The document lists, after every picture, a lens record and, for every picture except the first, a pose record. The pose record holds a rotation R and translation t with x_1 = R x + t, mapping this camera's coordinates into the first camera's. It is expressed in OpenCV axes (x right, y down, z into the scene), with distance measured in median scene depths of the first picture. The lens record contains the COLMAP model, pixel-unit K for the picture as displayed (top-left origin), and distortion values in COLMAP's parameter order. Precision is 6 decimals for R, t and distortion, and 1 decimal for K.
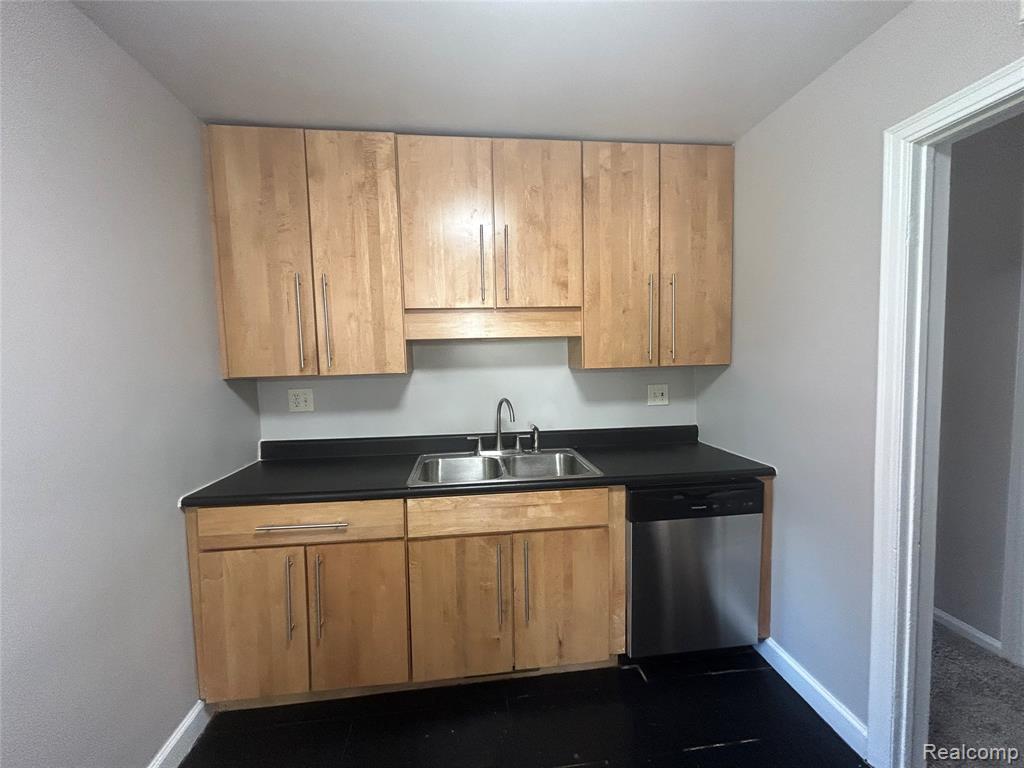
lens RADIAL K [[412.1, 0, 509.7], [0, 412.1, 384.7], [0, 0, 1]] dist [0.000442, 0.000409]
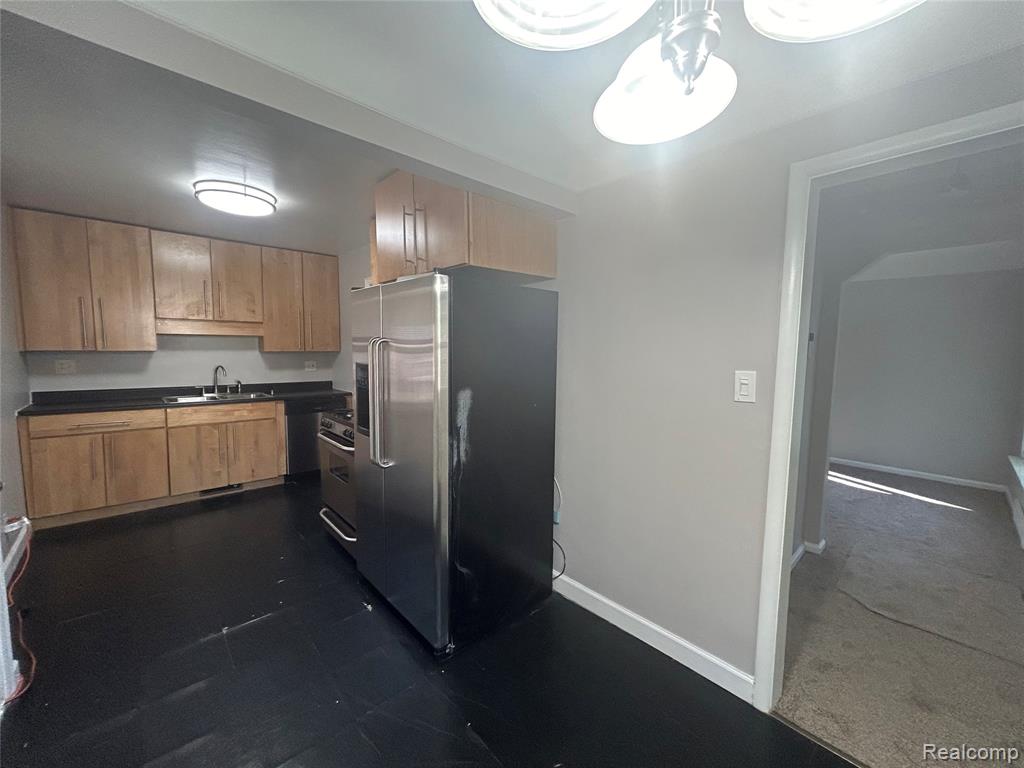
lens RADIAL K [[412.1, 0, 513.6], [0, 412.1, 384.7], [0, 0, 1]] dist [0.000442, 0.000409]
pose [[0.805893, -0.019091, 0.591754, -0.051914], [0.011134, 0.999792, 0.017091, 0.115576], [-0.591957, -0.007185, 0.805937, -1.550028]]
